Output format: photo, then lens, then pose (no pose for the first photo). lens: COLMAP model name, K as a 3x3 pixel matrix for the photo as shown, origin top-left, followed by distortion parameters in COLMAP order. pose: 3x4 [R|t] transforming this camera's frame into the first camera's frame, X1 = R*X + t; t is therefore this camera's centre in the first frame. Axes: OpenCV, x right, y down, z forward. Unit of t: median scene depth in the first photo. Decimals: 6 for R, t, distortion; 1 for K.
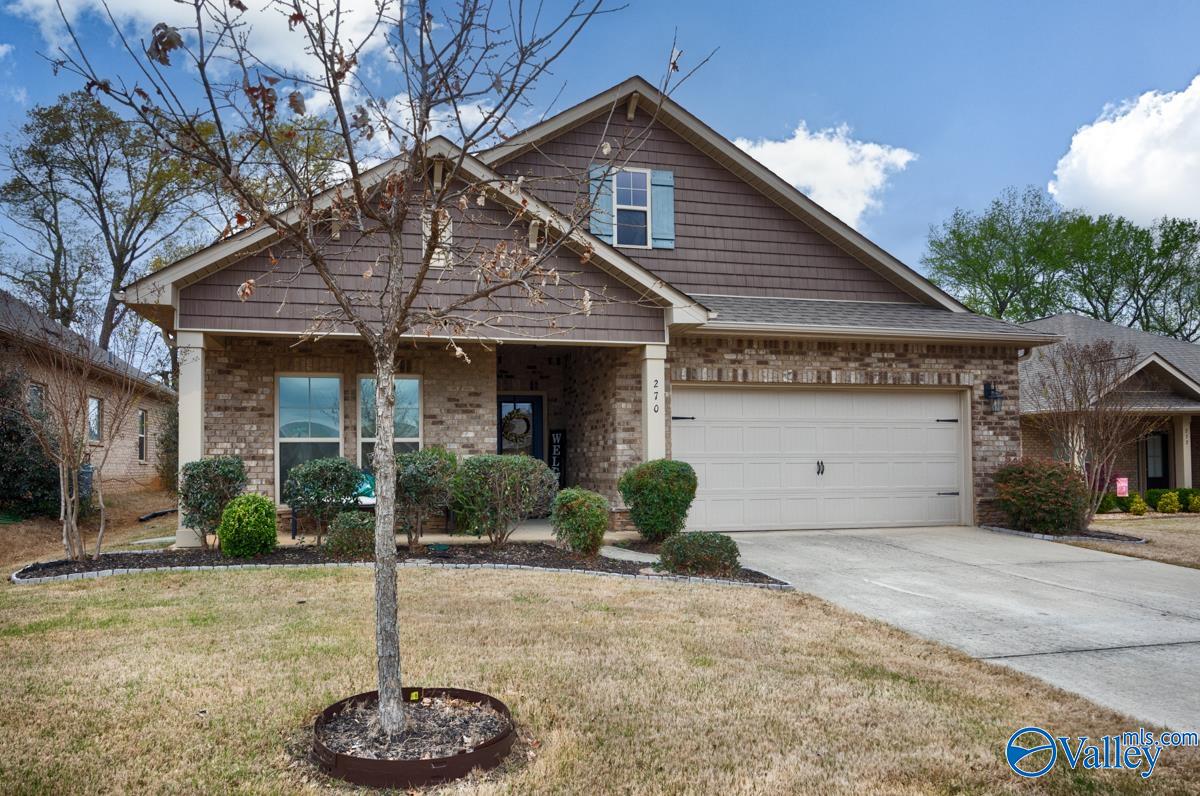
lens RADIAL K [[885.2, 0, 596.8], [0, 885.2, 395.9], [0, 0, 1]] dist [-0.003344, 0.001838]
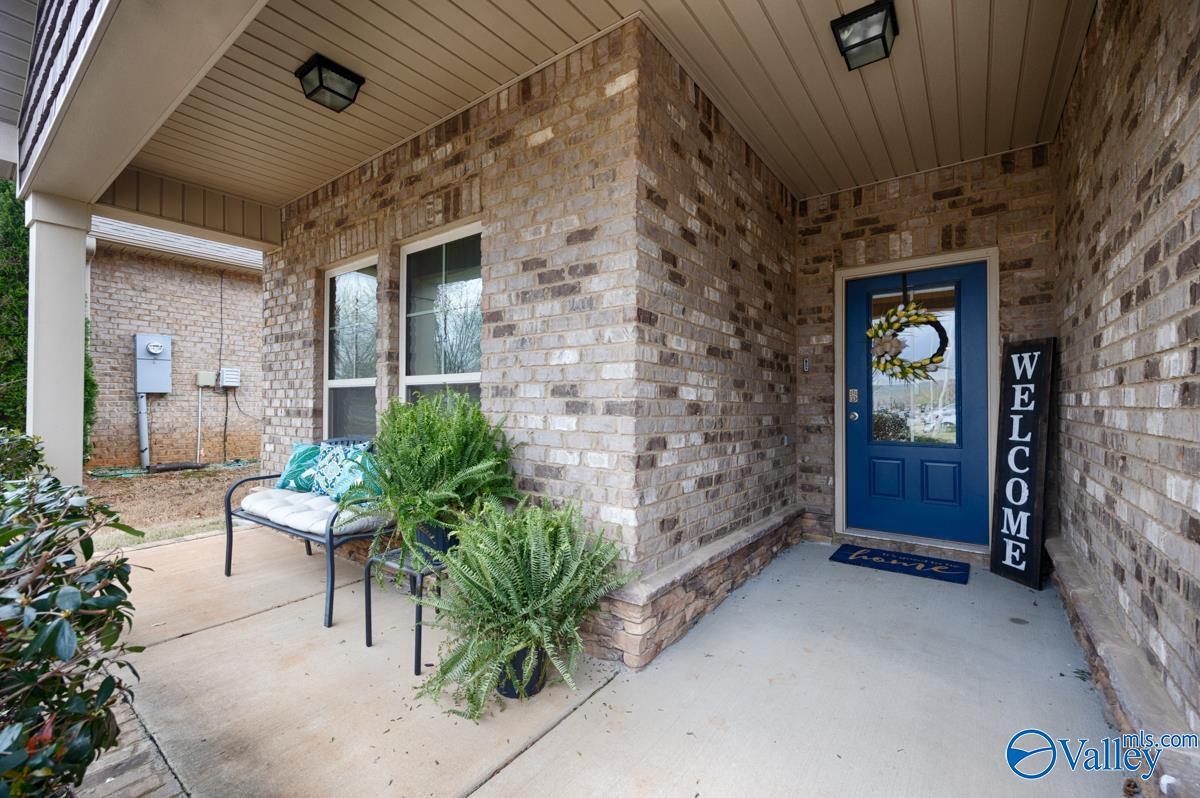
lens RADIAL K [[504.4, 0, 586.9], [0, 504.4, 397.3], [0, 0, 1]] dist [0.014287, -0.000003]
pose [[0.603206, -0.000124, -0.797586, 0.015445], [0.055972, 0.997541, 0.042176, 0.048985], [0.795619, -0.070083, 0.601730, 0.847192]]
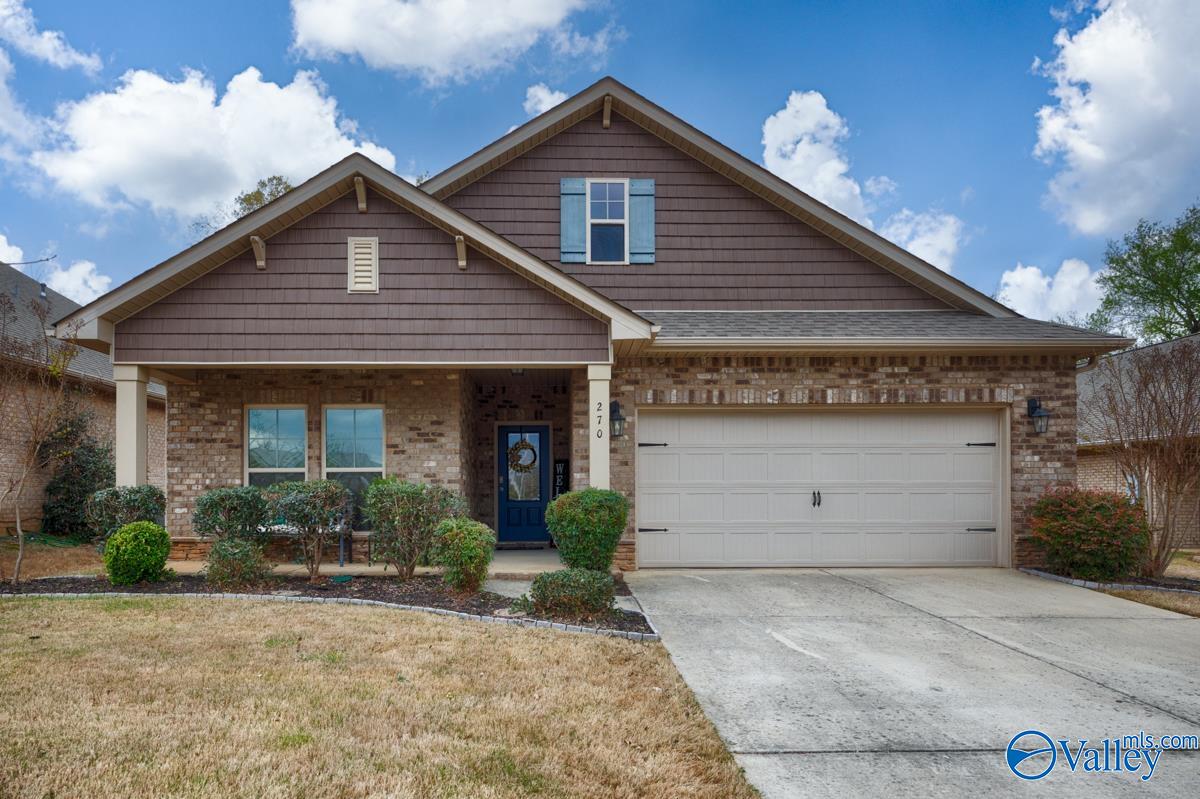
lens RADIAL K [[814.8, 0, 583.8], [0, 814.8, 458.6], [0, 0, 1]] dist [0.015081, 0.005260]
pose [[0.972121, -0.009070, -0.234303, 0.222876], [0.015807, 0.999513, 0.026891, 0.015248], [0.233945, -0.029845, 0.971792, 0.151350]]
